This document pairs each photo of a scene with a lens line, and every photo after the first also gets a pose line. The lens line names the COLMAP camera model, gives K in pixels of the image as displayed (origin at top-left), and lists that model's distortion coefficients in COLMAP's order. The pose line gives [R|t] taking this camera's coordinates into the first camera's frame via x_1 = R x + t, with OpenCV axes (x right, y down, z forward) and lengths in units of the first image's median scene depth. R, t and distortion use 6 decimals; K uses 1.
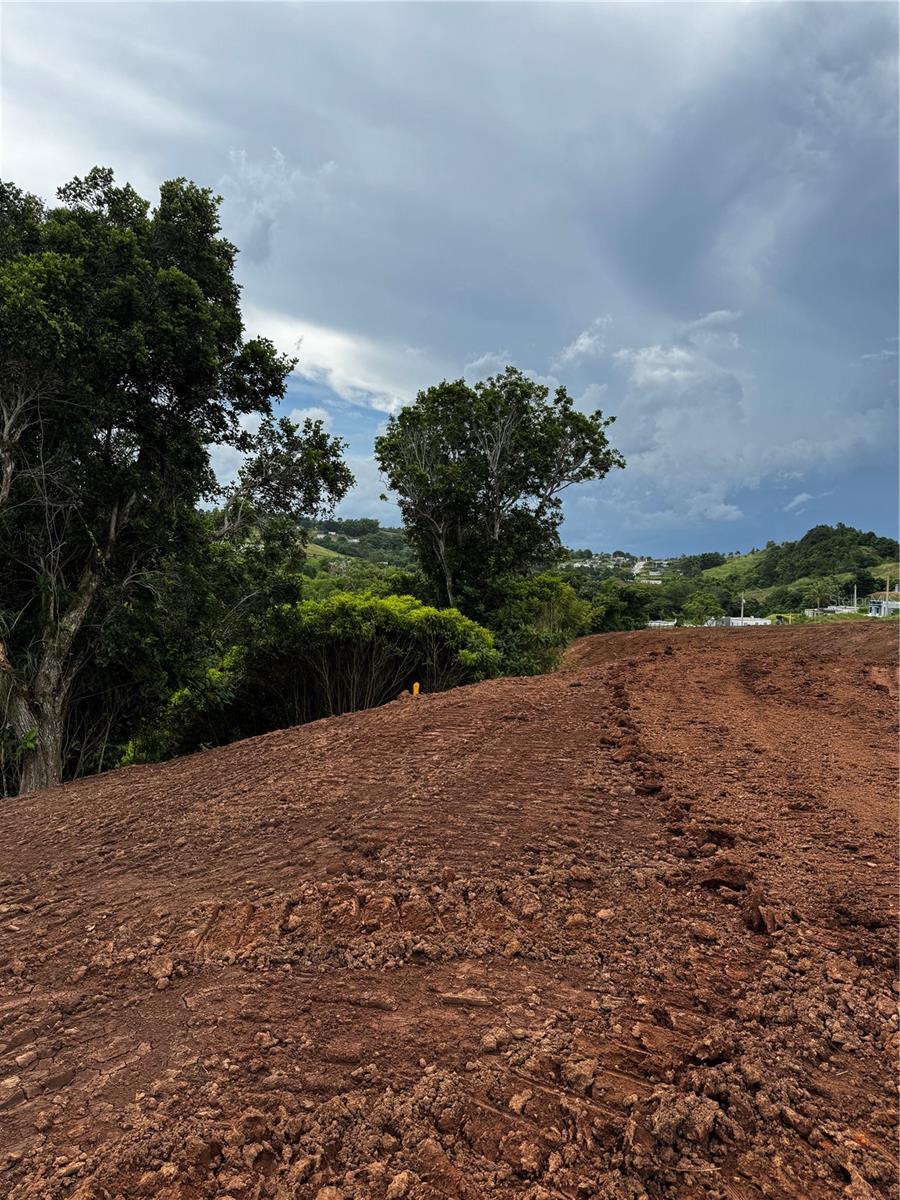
lens RADIAL K [[836.7, 0, 452.9], [0, 836.7, 601.5], [0, 0, 1]] dist [0.077102, -0.091896]
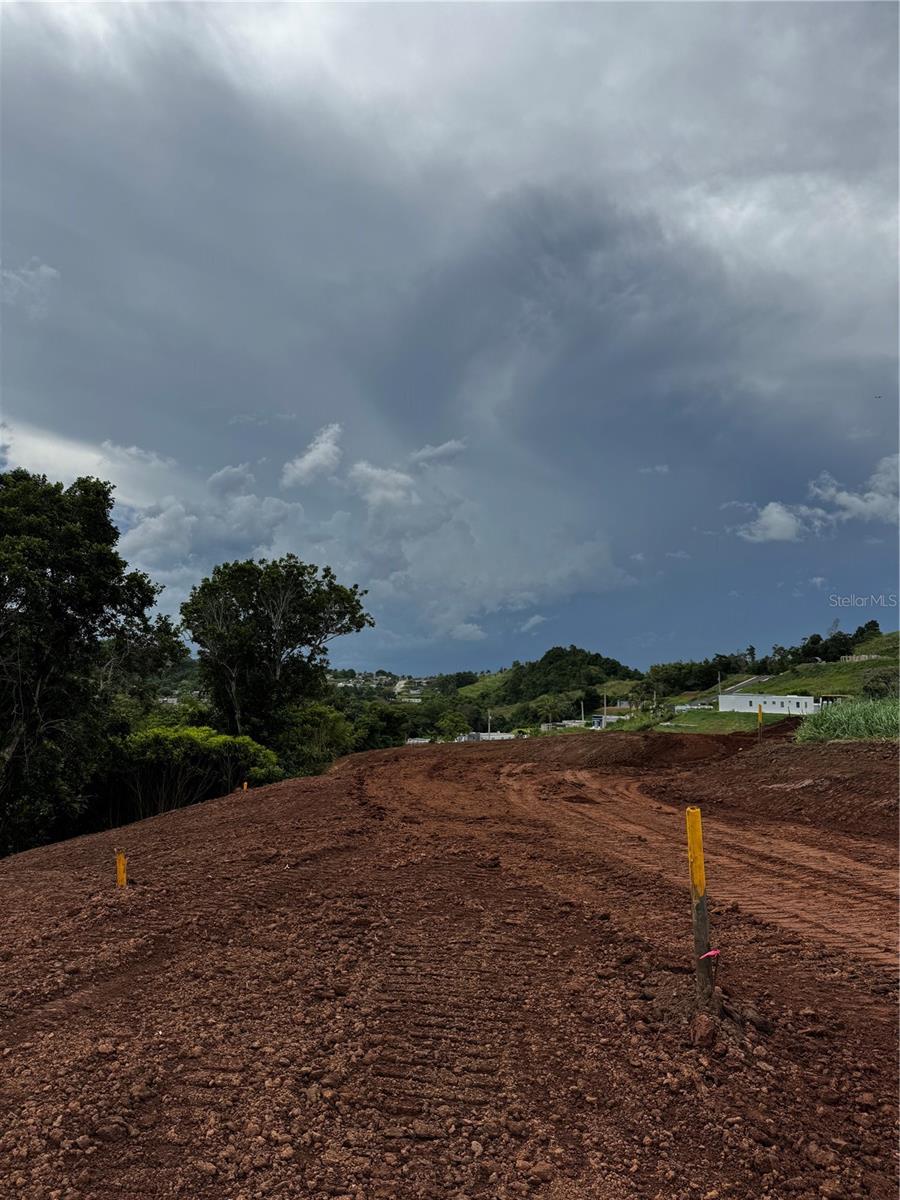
lens RADIAL K [[836.7, 0, 455.3], [0, 836.7, 623.2], [0, 0, 1]] dist [0.077102, -0.091896]
pose [[0.960363, 0.009986, 0.278573, -0.080316], [0.022192, 0.993447, -0.112119, -0.018093], [-0.277867, 0.113857, 0.953848, -0.555668]]
